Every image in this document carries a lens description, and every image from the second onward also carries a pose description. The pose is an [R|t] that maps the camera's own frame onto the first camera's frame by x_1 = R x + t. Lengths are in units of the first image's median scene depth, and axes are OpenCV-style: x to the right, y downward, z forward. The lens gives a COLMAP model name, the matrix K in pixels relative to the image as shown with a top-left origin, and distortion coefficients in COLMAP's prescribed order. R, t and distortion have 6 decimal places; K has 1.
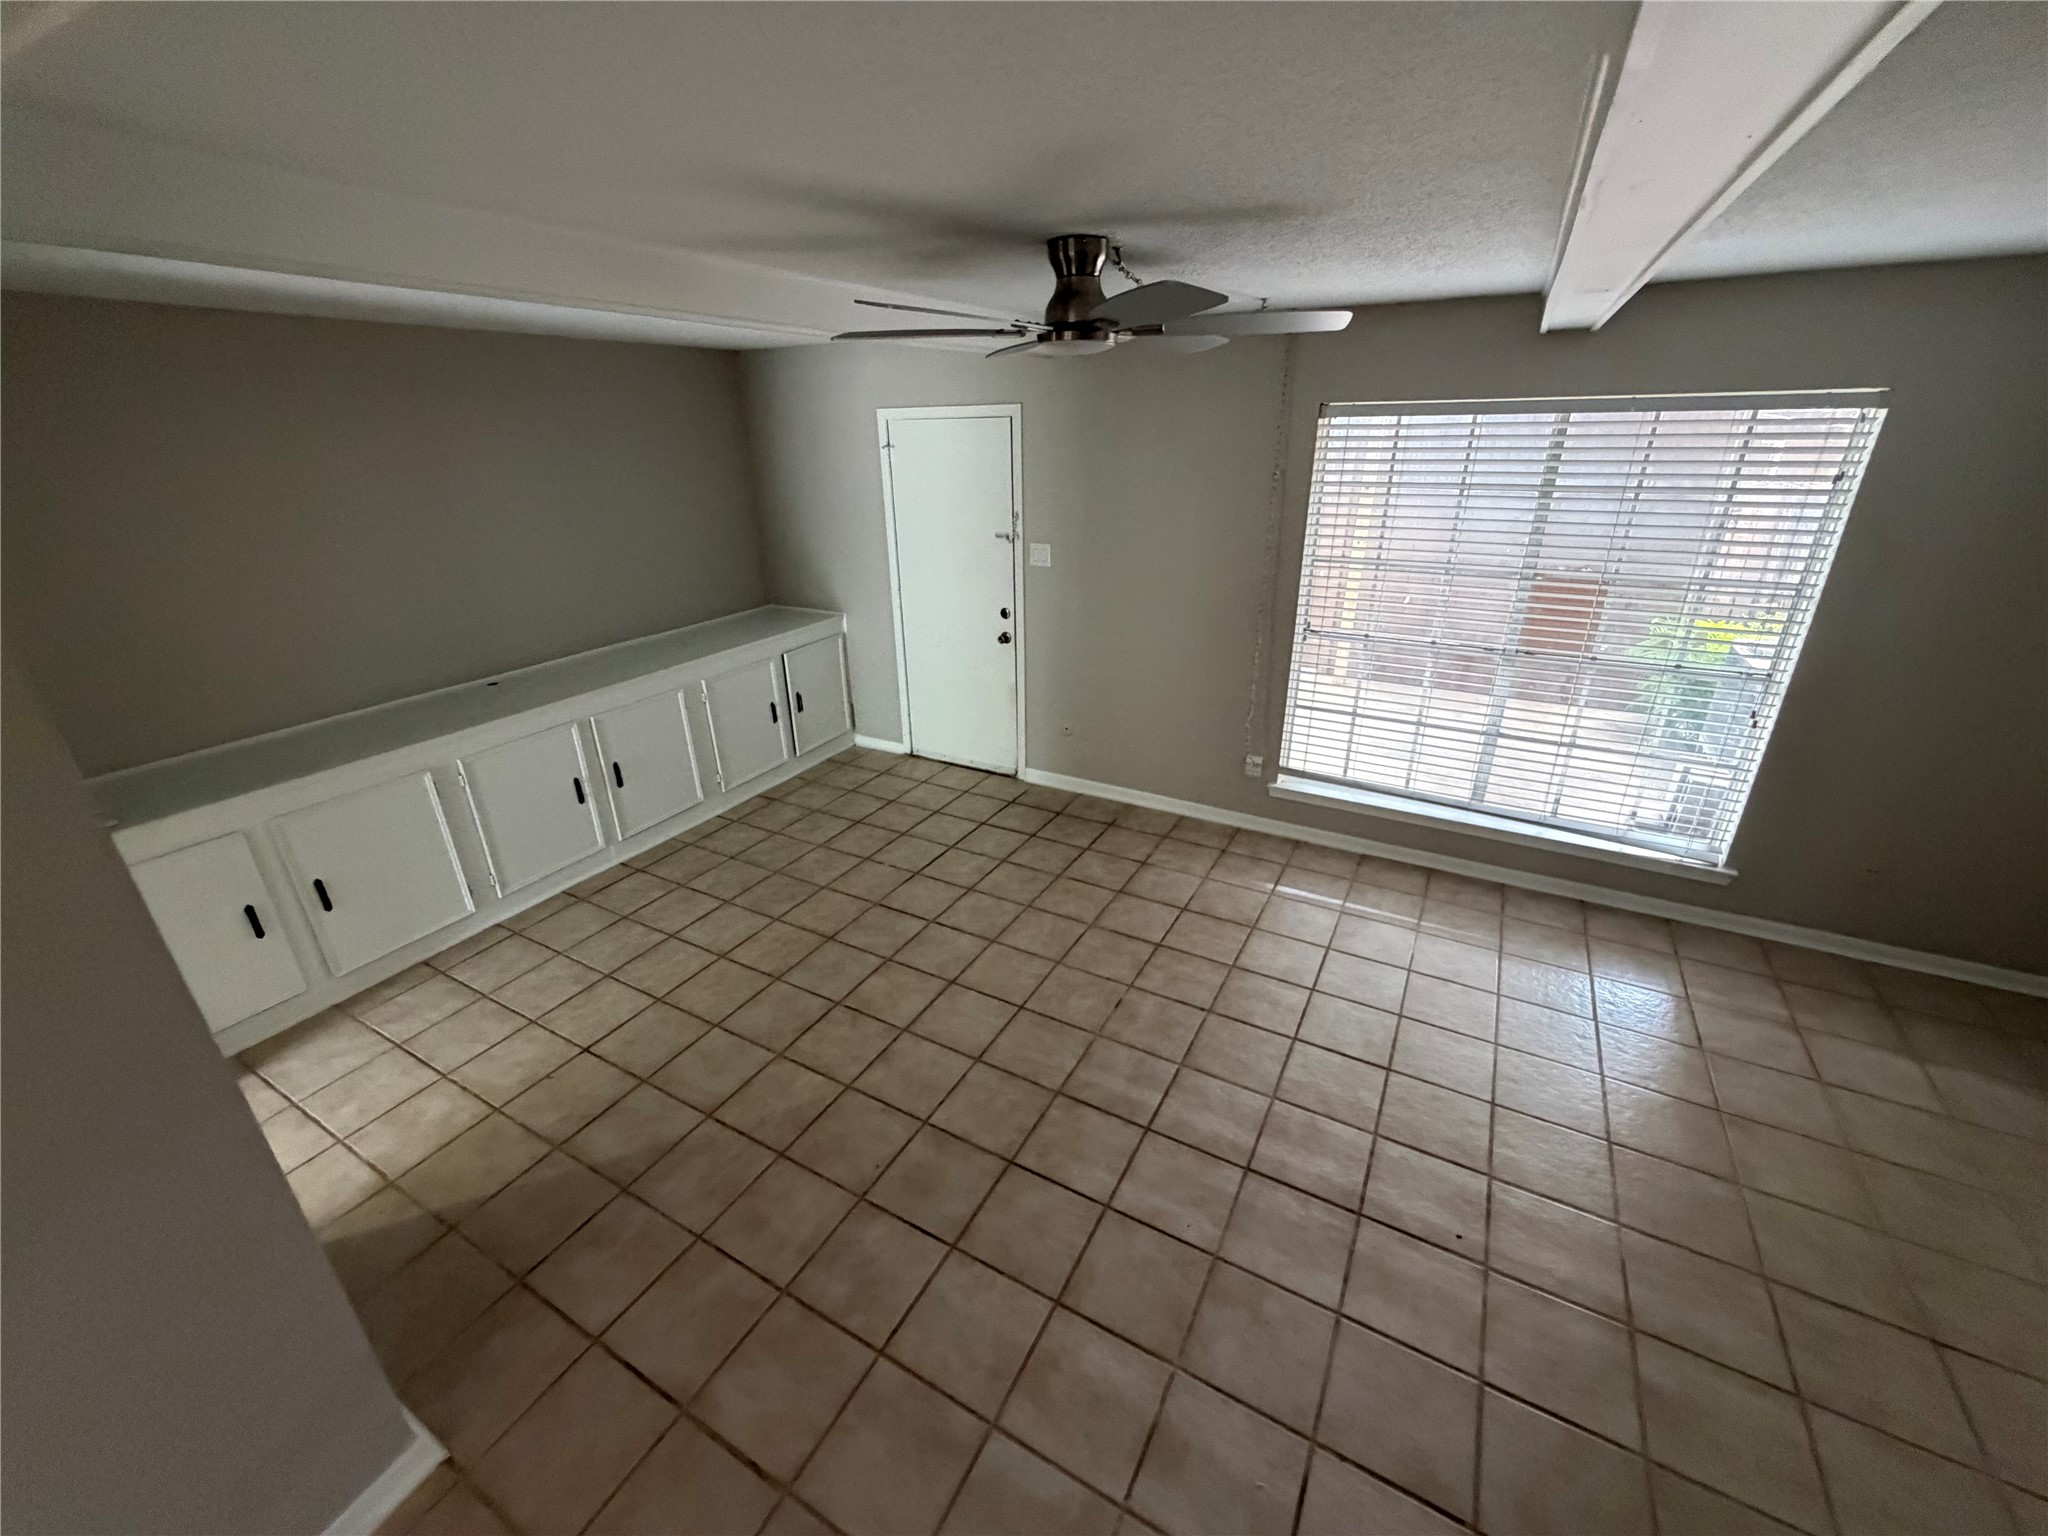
lens RADIAL K [[817.3, 0, 1018.2], [0, 817.3, 766.9], [0, 0, 1]] dist [0.002629, -0.000633]
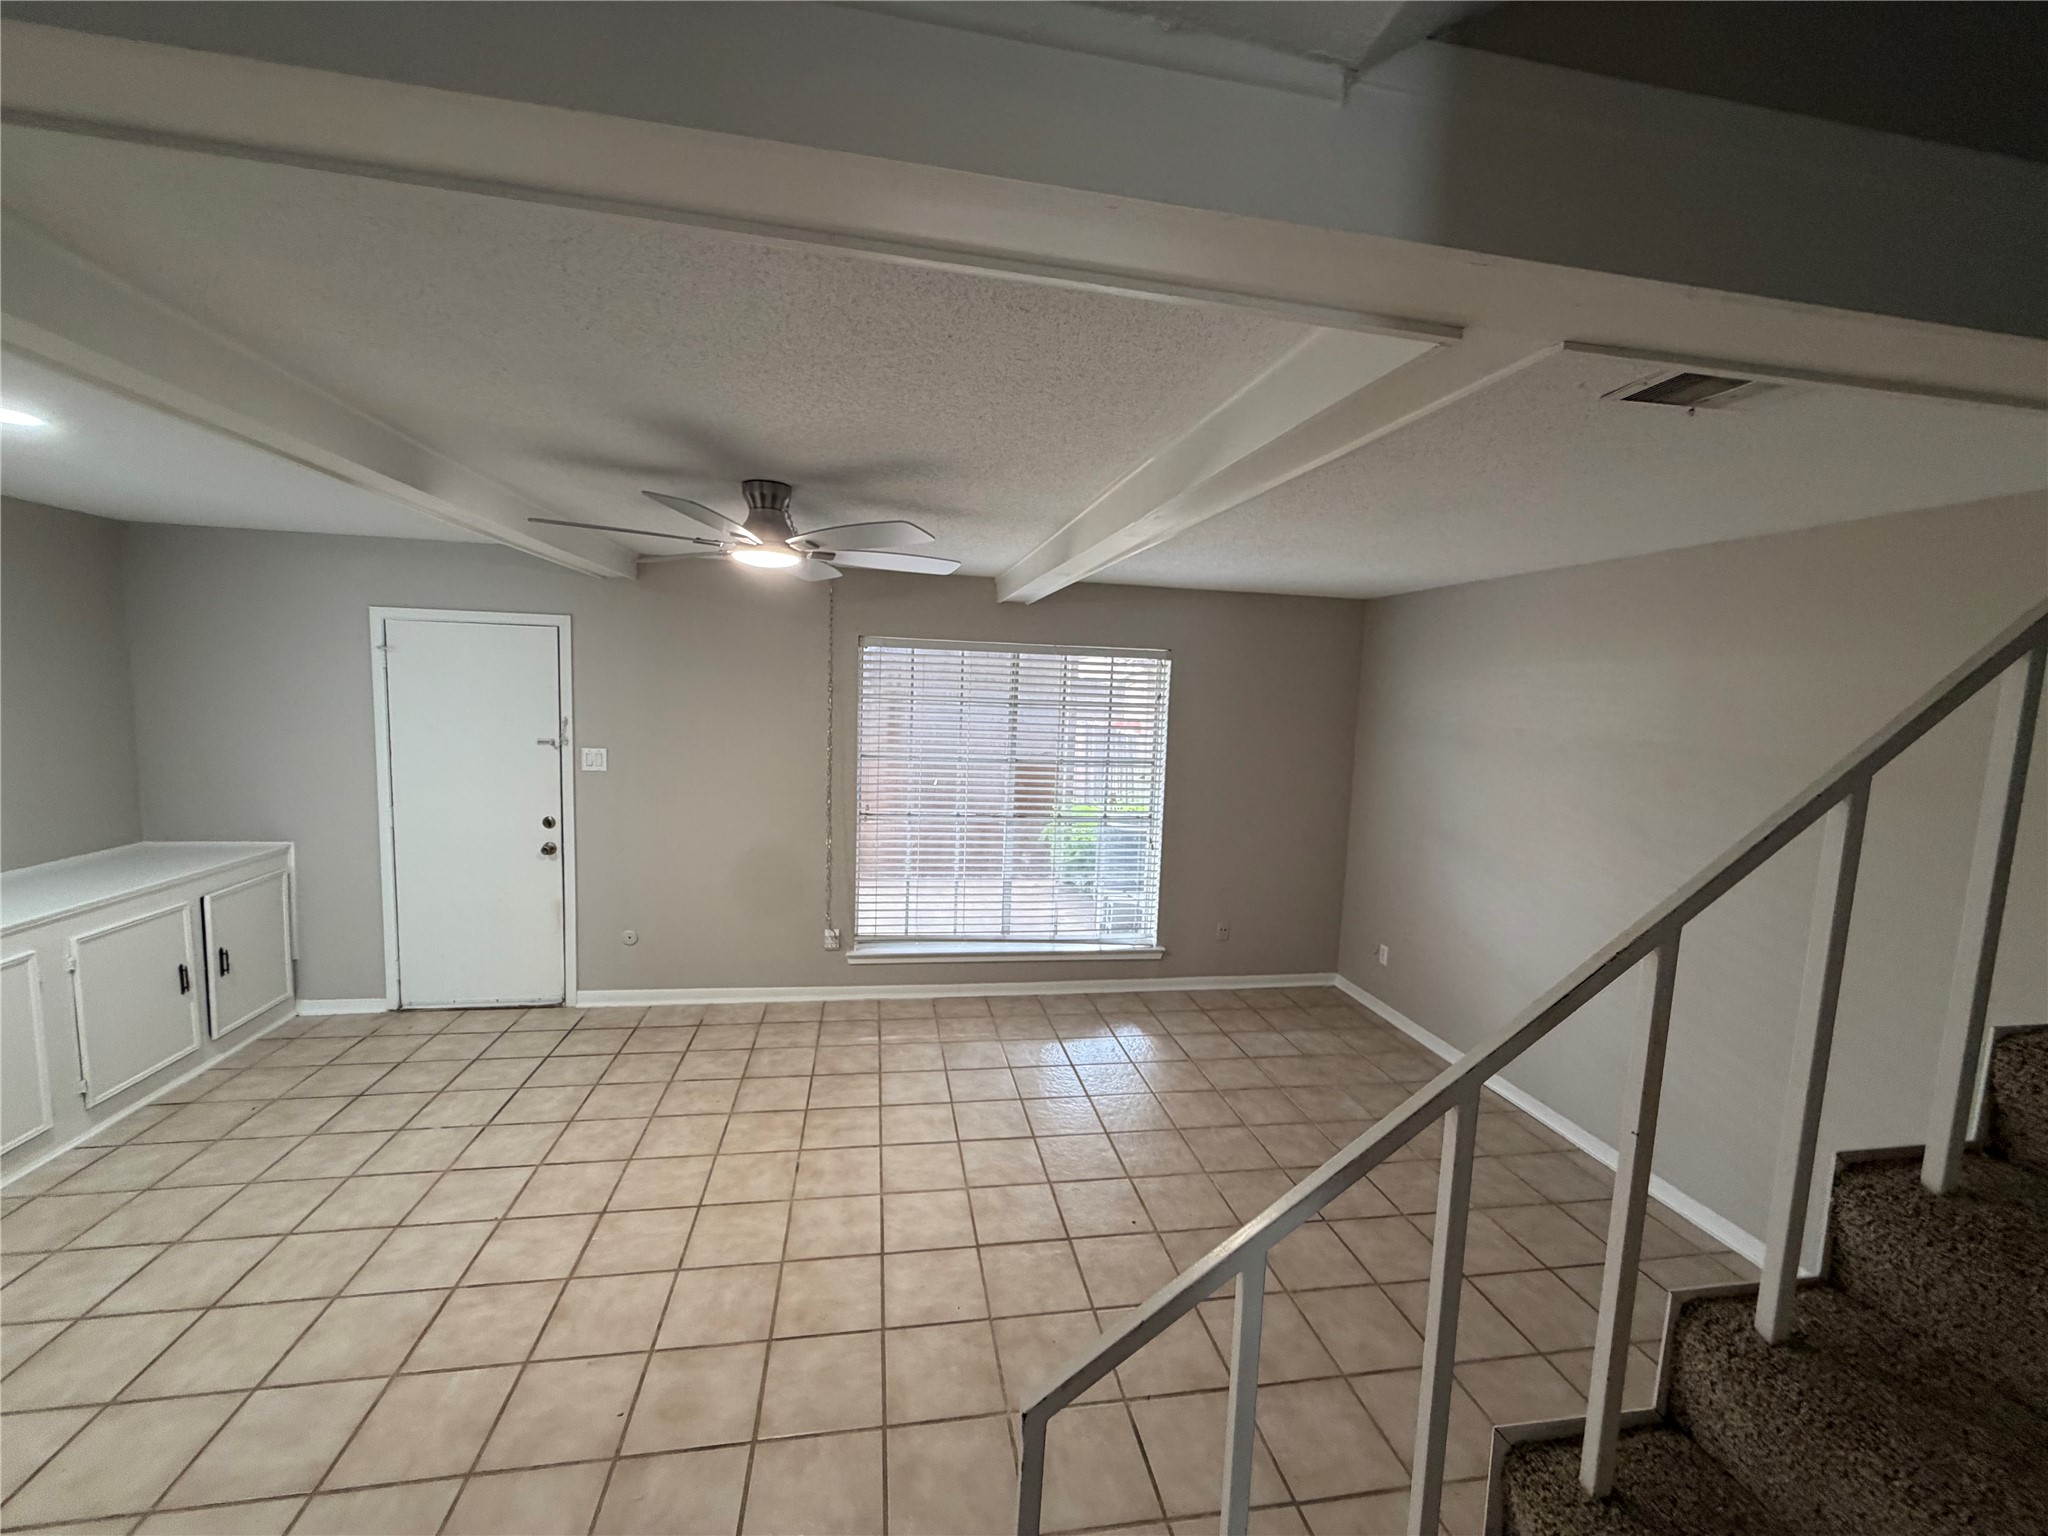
lens RADIAL K [[817.3, 0, 1017.0], [0, 817.3, 764.6], [0, 0, 1]] dist [0.002629, -0.000633]
pose [[0.773347, -0.016062, 0.633780, -0.230989], [0.200649, 0.954493, -0.220644, 0.073852], [-0.601394, 0.297801, 0.741377, -0.035511]]
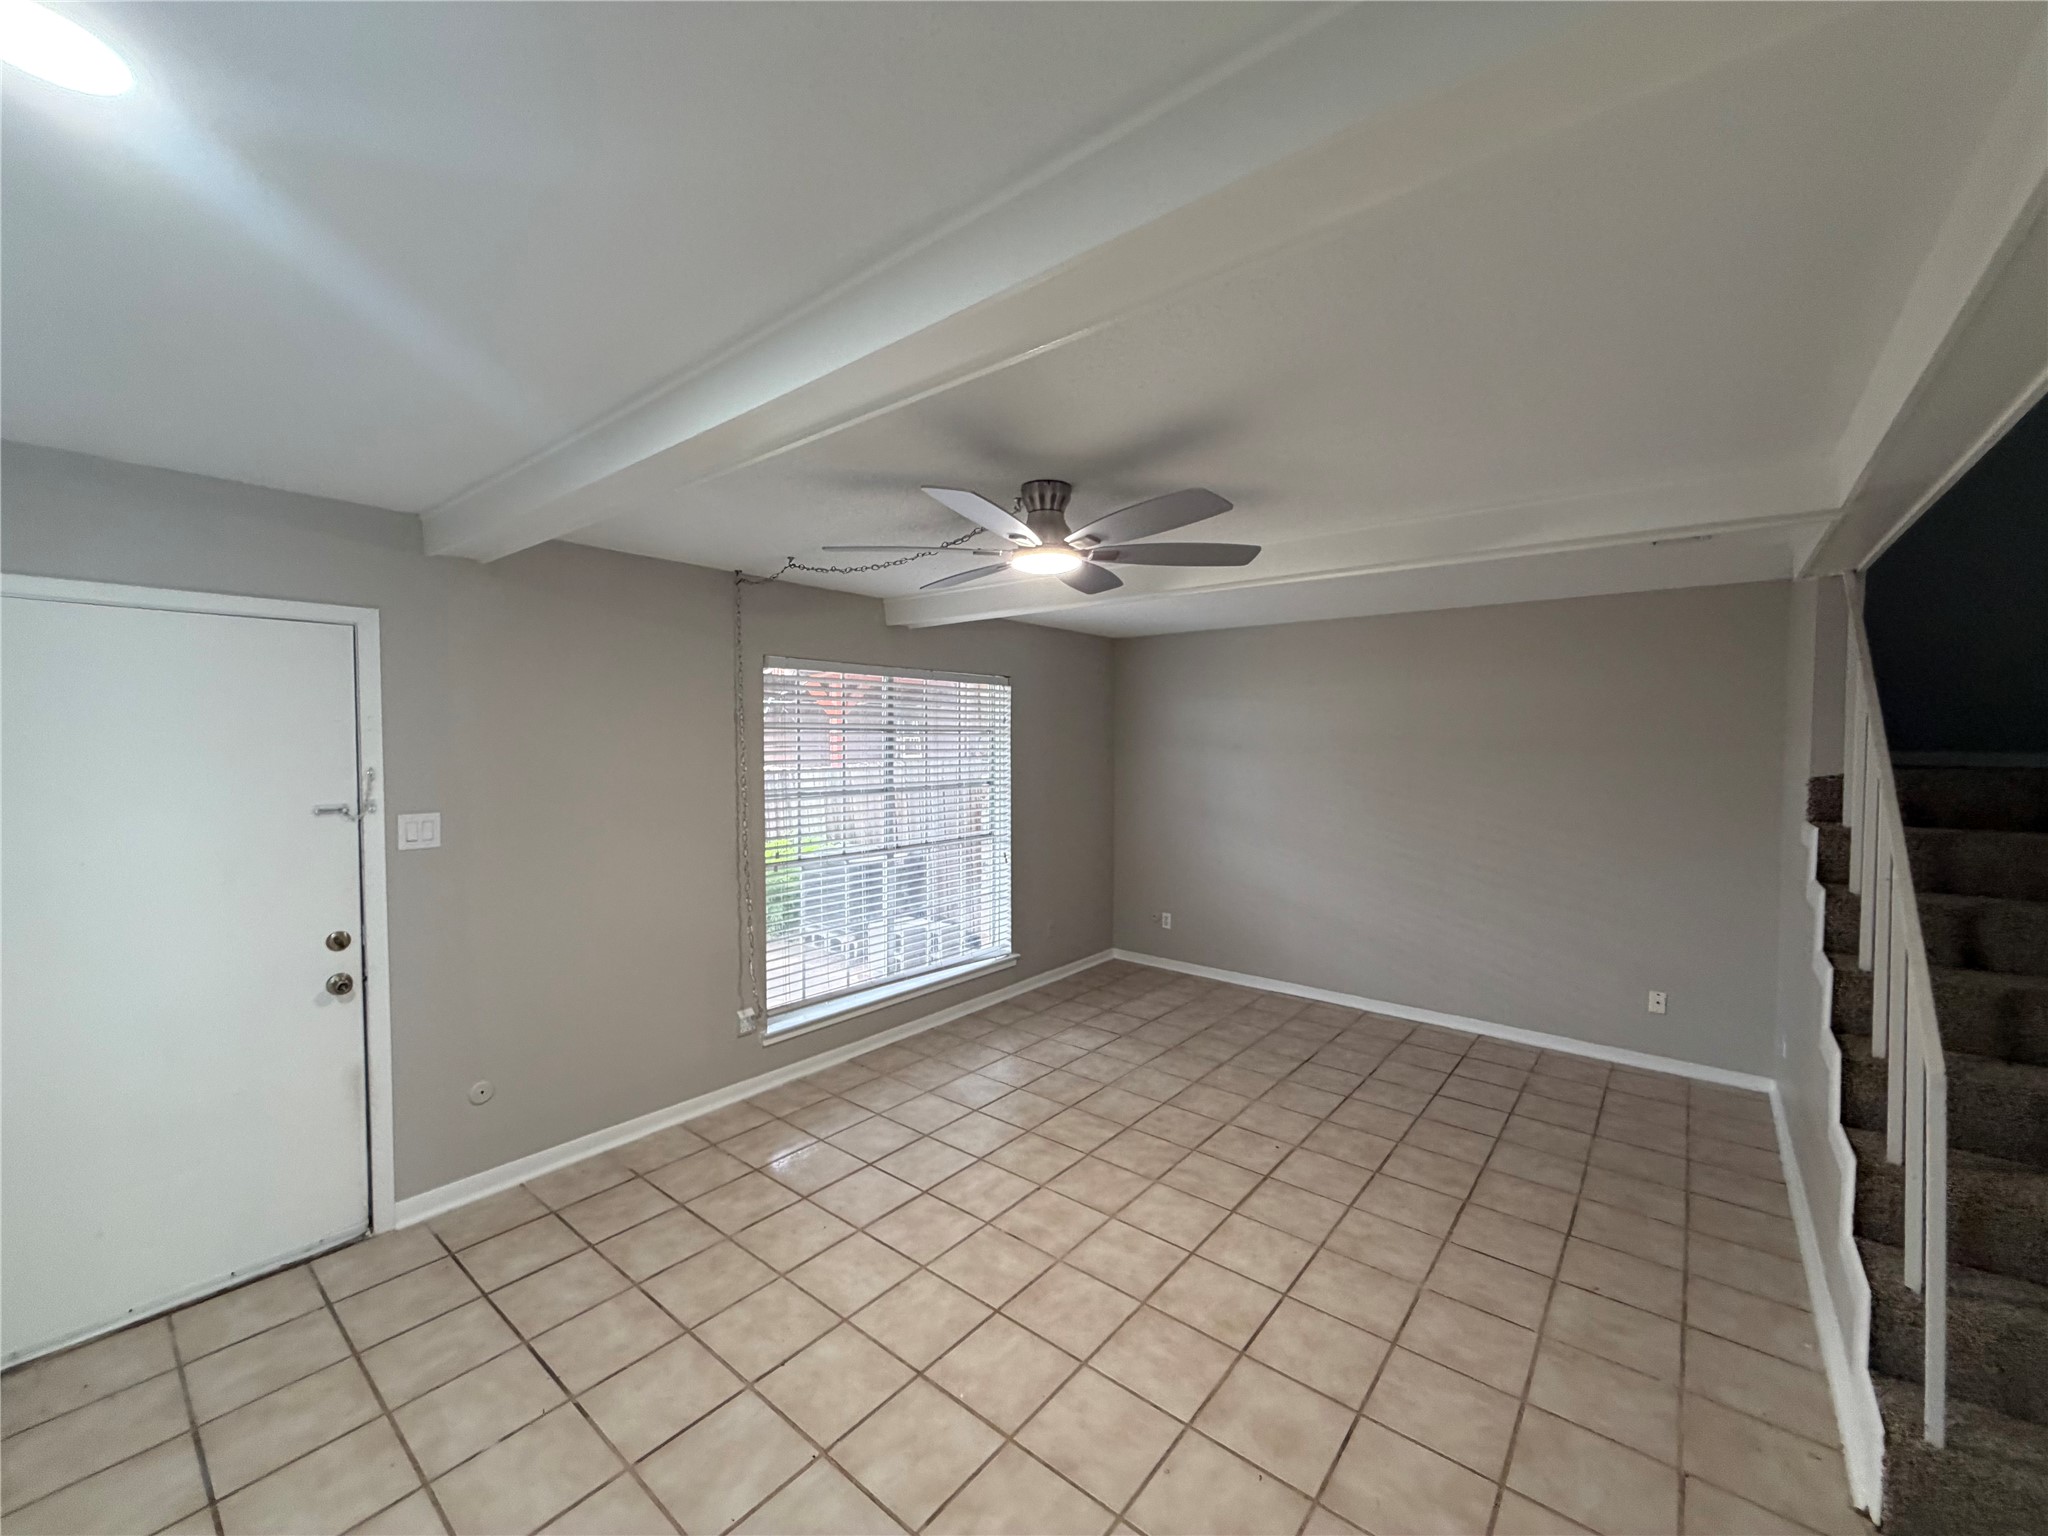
lens RADIAL K [[817.3, 0, 1018.1], [0, 817.3, 765.0], [0, 0, 1]] dist [0.002629, -0.000633]
pose [[0.180337, -0.016197, 0.983471, -0.587687], [0.380880, 0.923008, -0.054640, -0.106832], [-0.906867, 0.384439, 0.172622, 0.506361]]
